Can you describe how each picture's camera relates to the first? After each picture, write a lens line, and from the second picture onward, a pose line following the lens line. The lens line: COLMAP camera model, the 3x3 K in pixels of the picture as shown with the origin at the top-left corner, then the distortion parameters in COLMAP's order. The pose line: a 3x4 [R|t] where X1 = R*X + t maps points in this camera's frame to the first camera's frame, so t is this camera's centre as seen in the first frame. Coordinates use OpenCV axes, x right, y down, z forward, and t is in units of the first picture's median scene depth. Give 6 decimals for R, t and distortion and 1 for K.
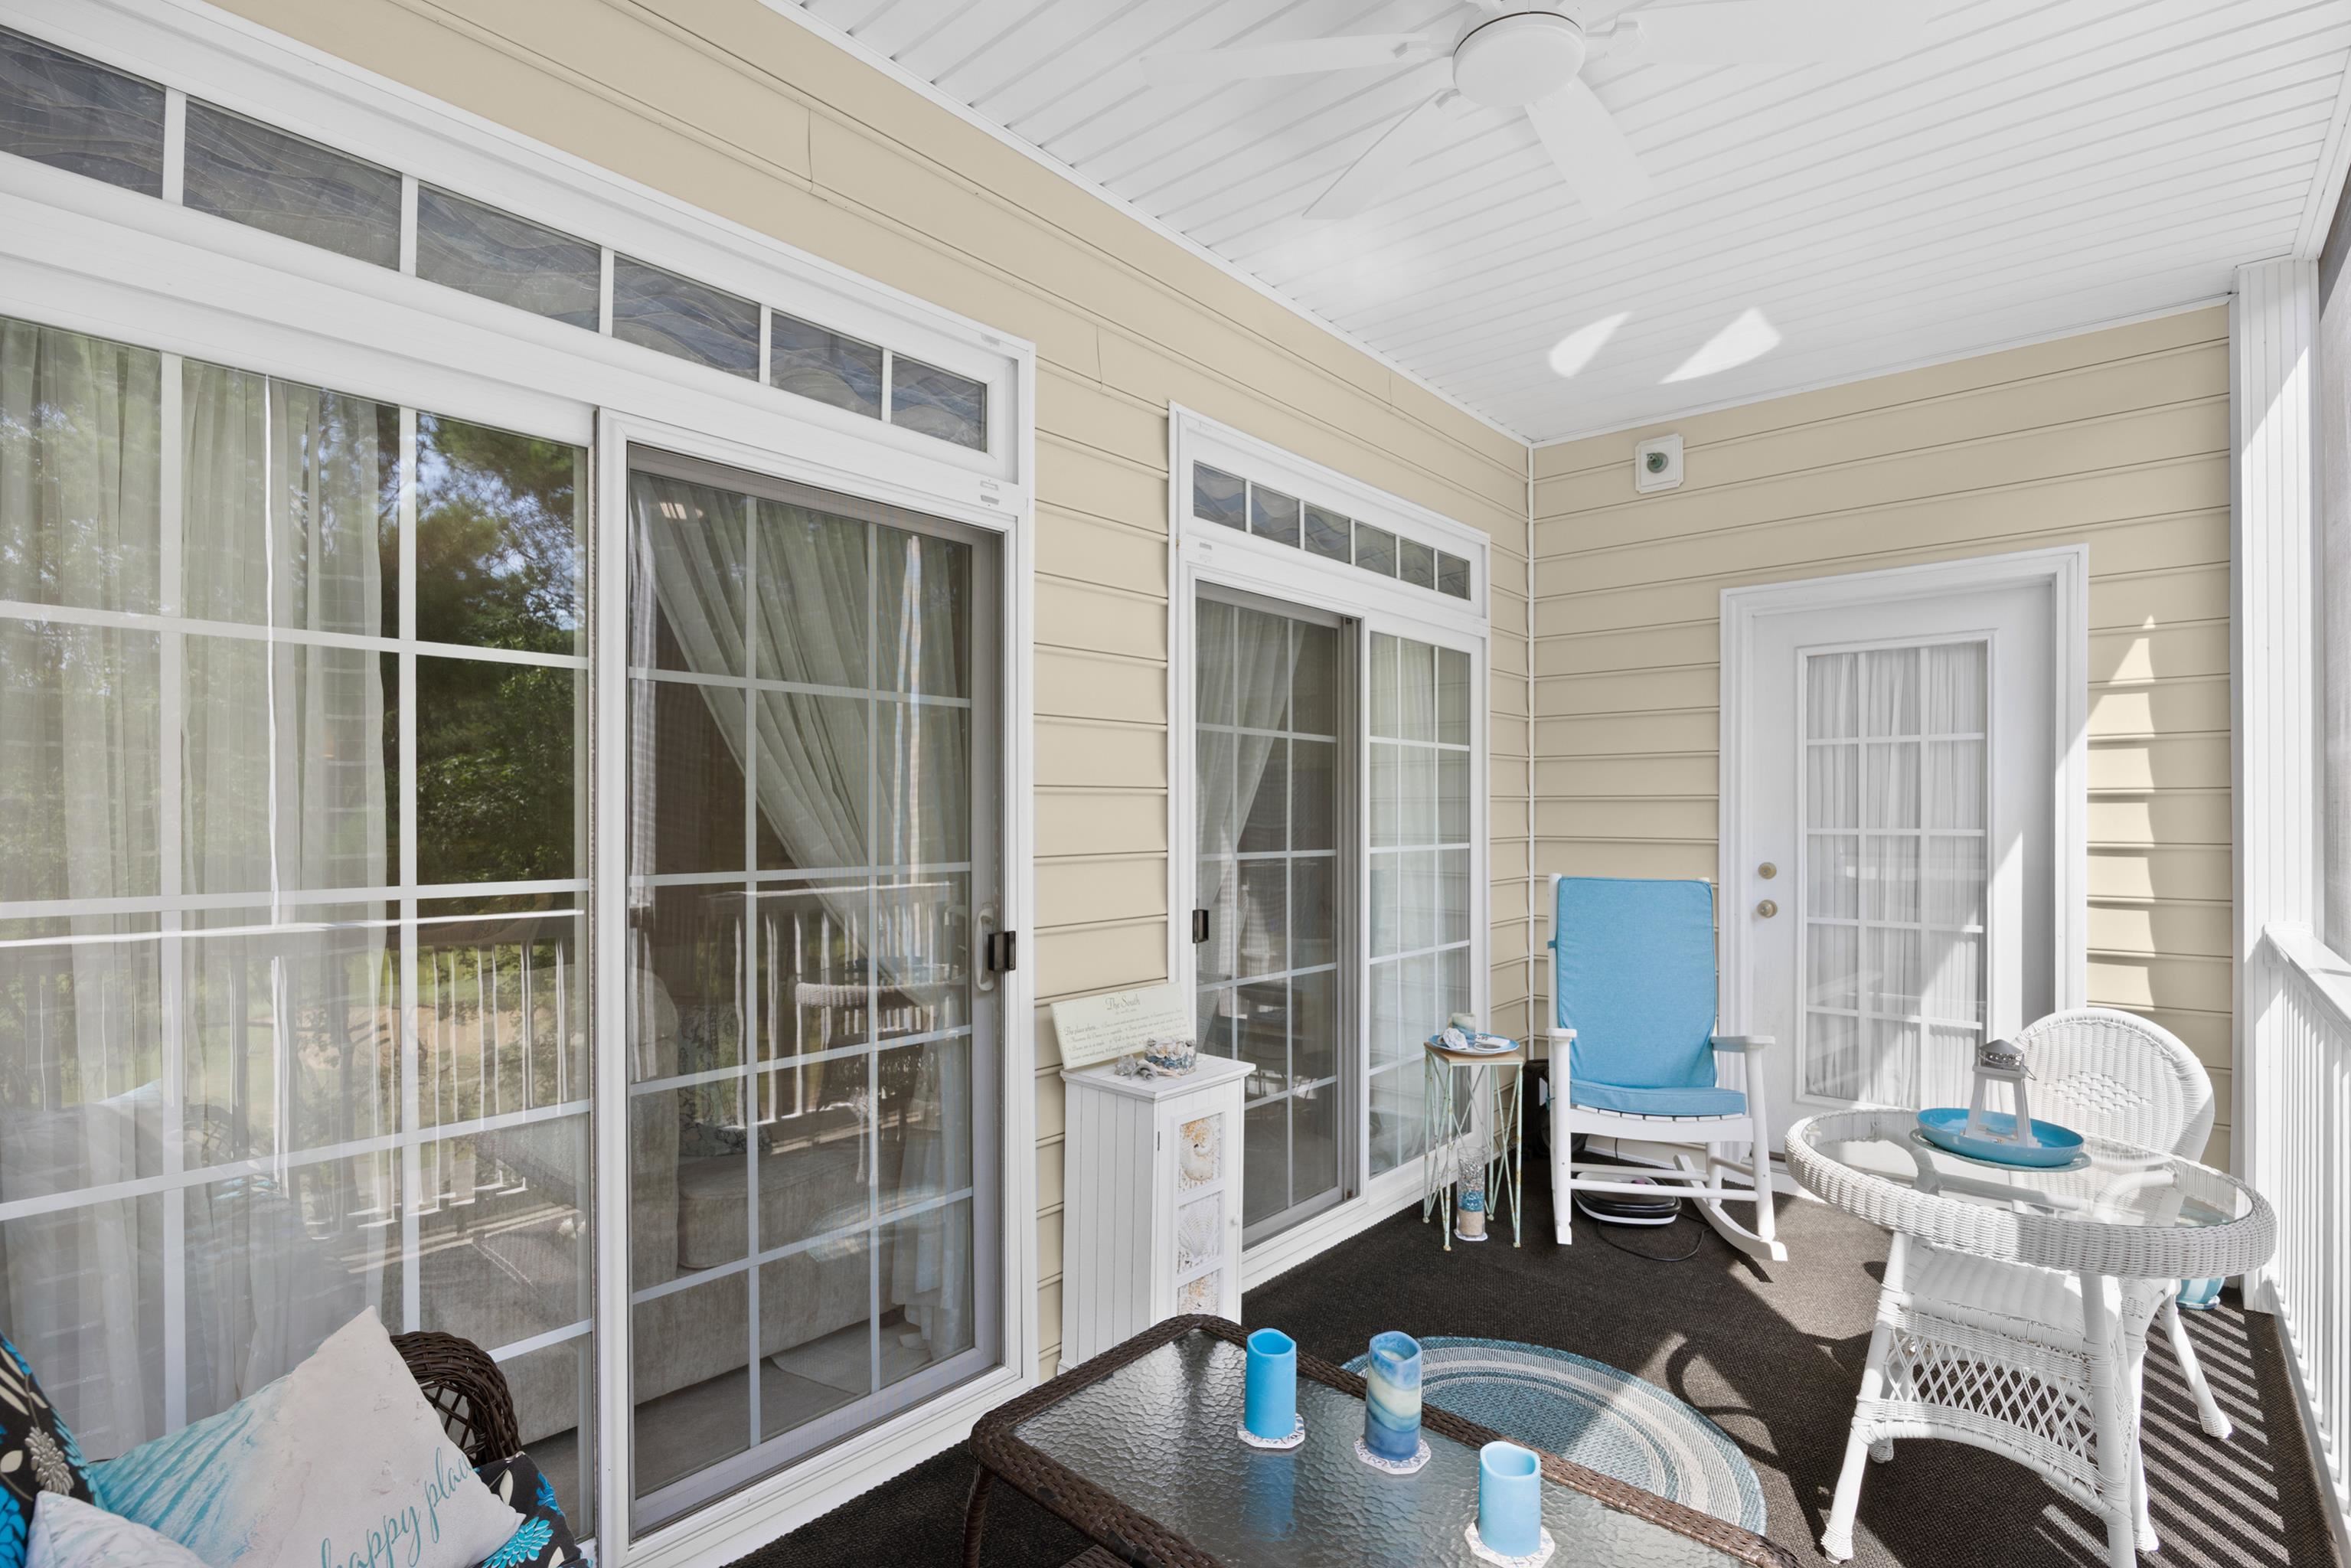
lens RADIAL K [[1093.5, 0, 1177.5], [0, 1093.5, 799.2], [0, 0, 1]] dist [-0.013597, 0.000734]
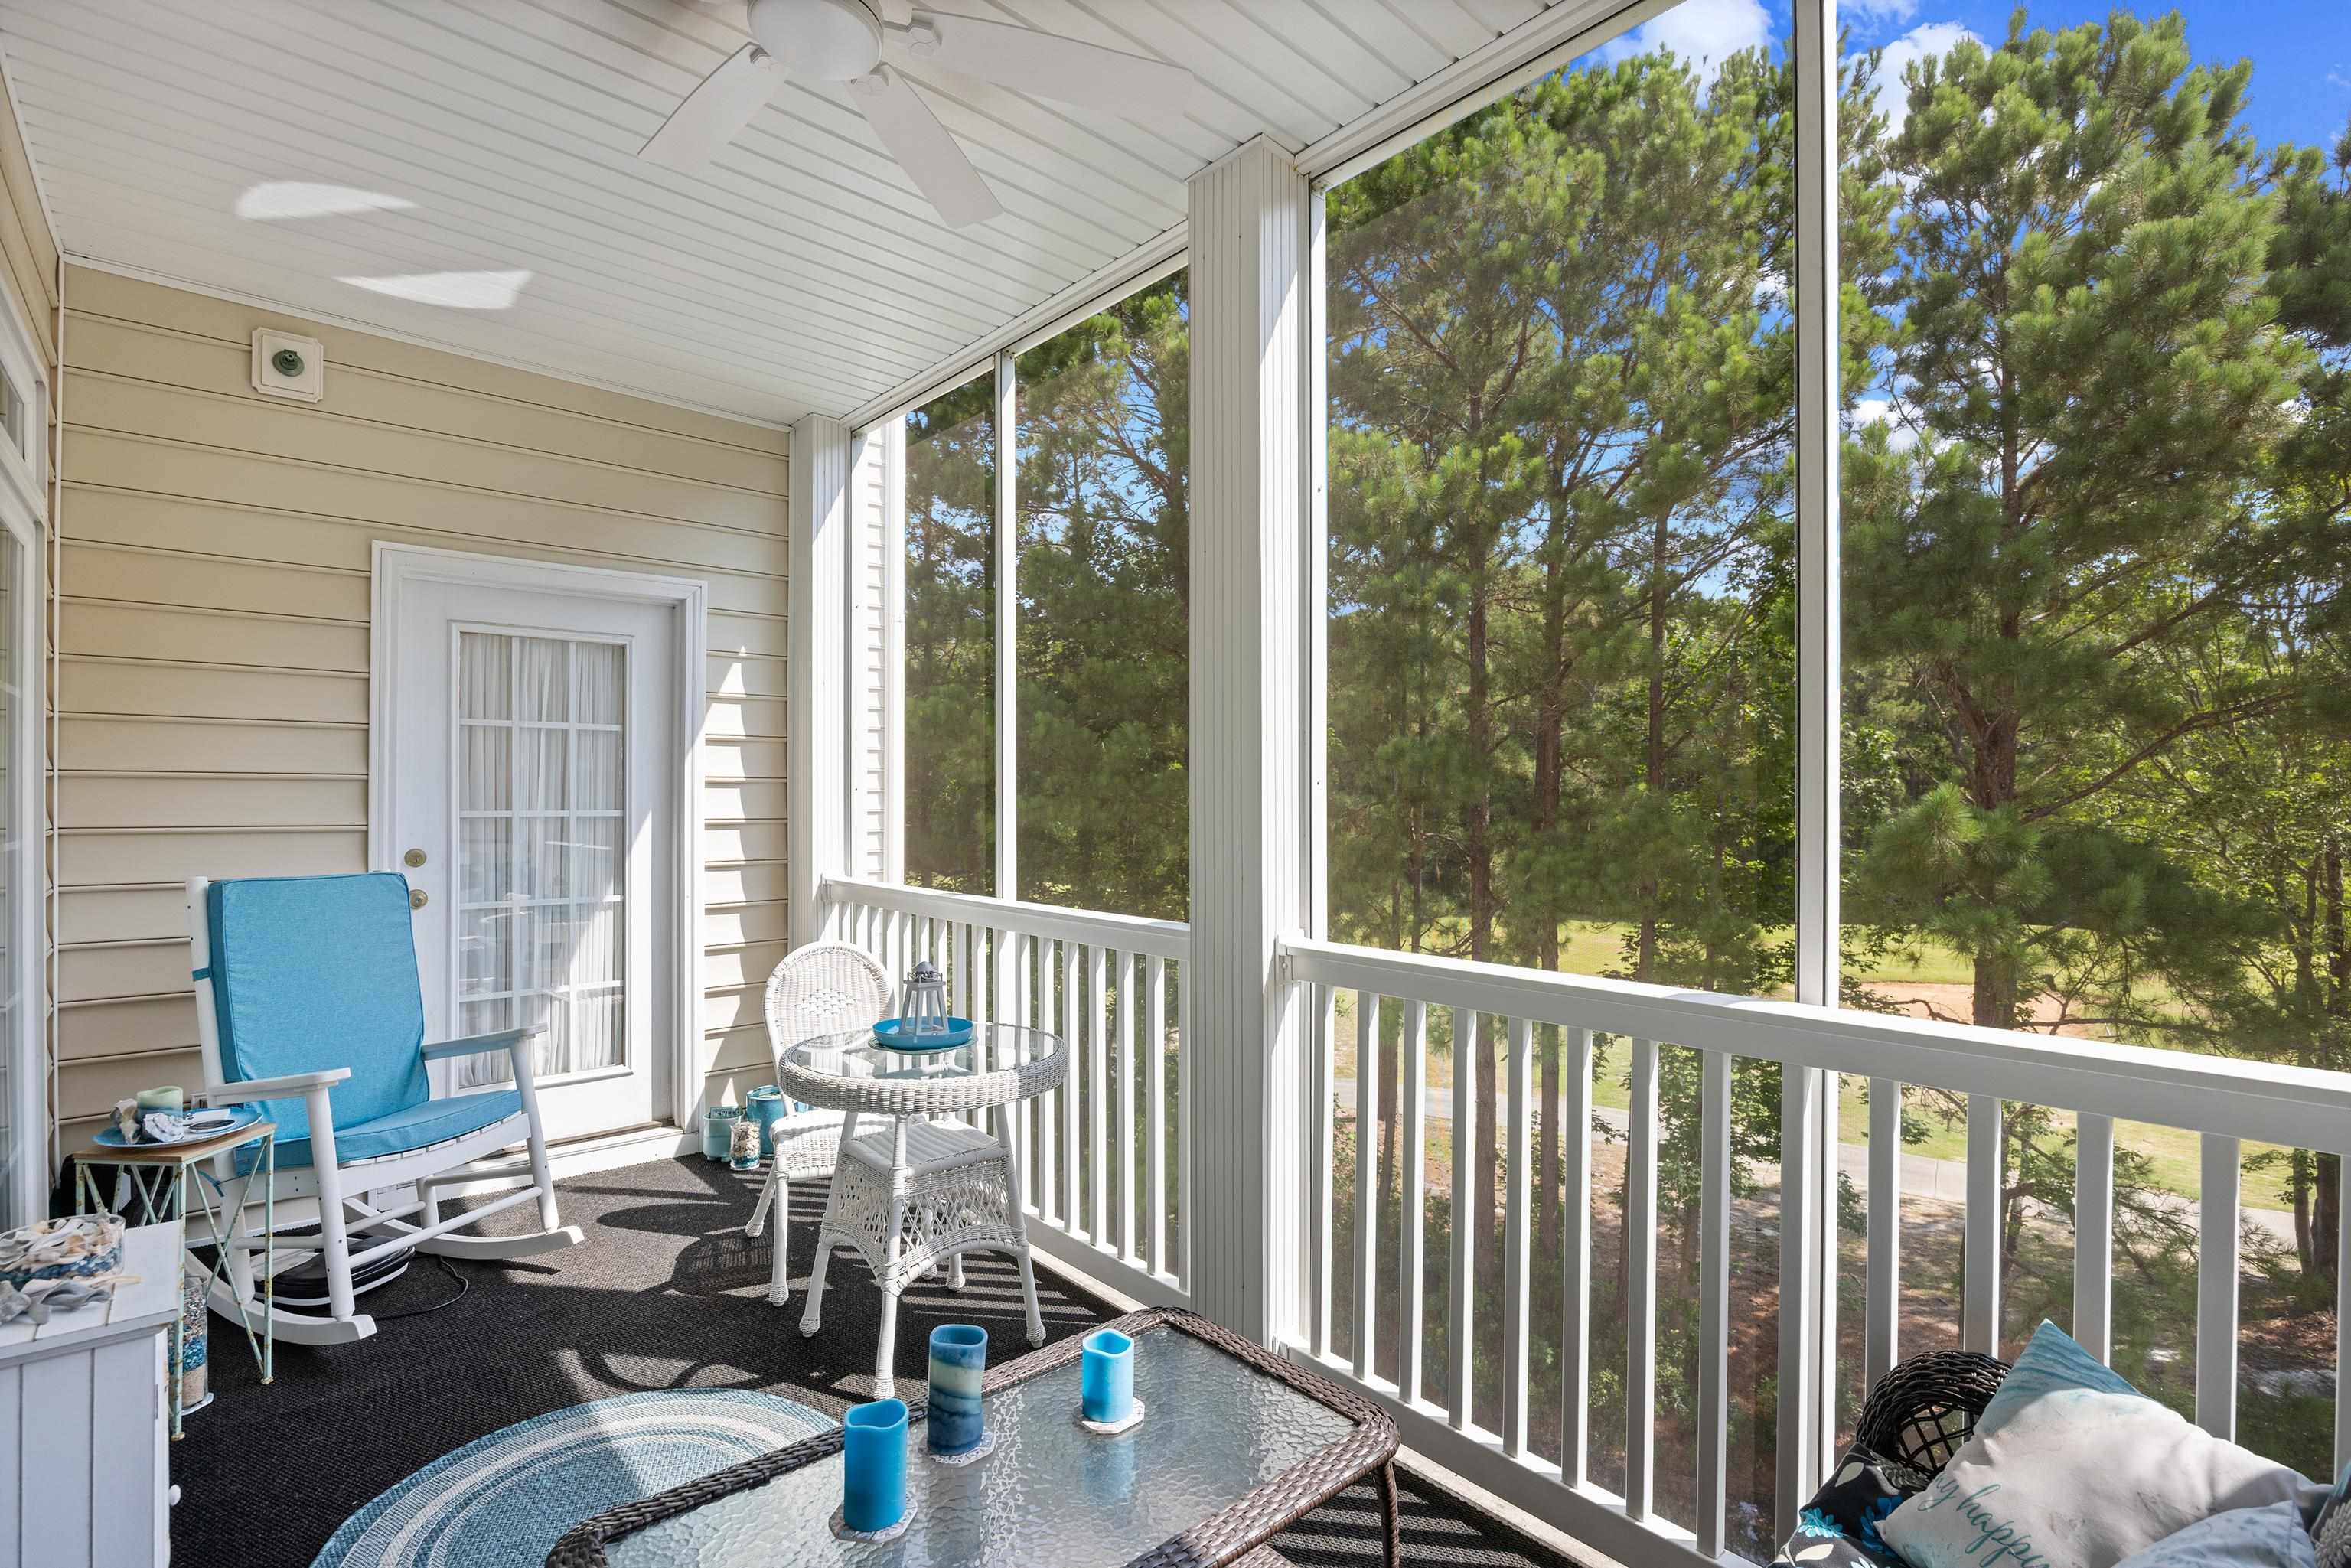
lens RADIAL K [[1086.4, 0, 1175.5], [0, 1086.4, 784.0], [0, 0, 1]] dist [-0.014773, 0.001484]
pose [[0.128345, 0.011923, 0.991658, -0.330851], [-0.014557, 0.999843, -0.010138, 0.003598], [-0.991623, -0.013135, 0.128498, 0.299293]]
